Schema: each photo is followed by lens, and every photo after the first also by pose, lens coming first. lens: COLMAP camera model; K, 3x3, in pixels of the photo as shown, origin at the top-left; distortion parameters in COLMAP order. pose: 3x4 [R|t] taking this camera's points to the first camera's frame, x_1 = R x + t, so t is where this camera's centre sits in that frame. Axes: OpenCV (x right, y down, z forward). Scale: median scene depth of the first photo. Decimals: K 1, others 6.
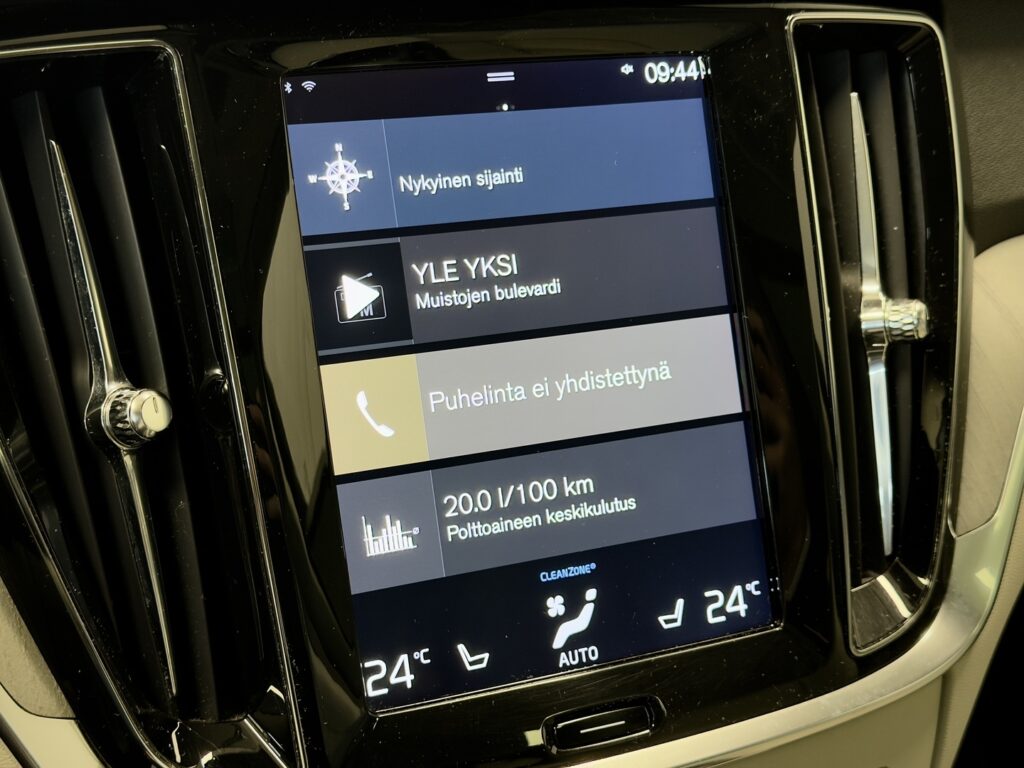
lens RADIAL K [[1473.8, 0, 512.0], [0, 1473.8, 384.0], [0, 0, 1]] dist [0.123498, -0.102637]
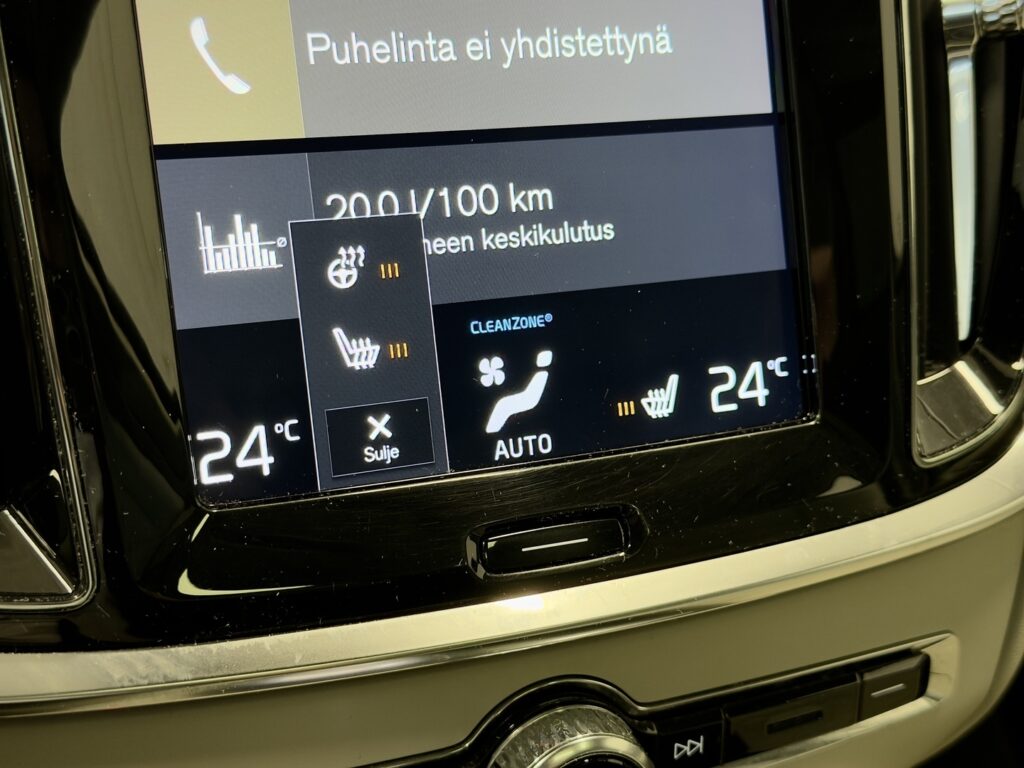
lens RADIAL K [[1460.9, 0, 512.3], [0, 1460.9, 377.6], [0, 0, 1]] dist [0.126271, -0.152224]
pose [[0.999497, 0.028335, 0.014254, 0.029324], [-0.028738, 0.999170, 0.028866, 0.132604], [-0.013424, -0.029261, 0.999482, 0.325204]]
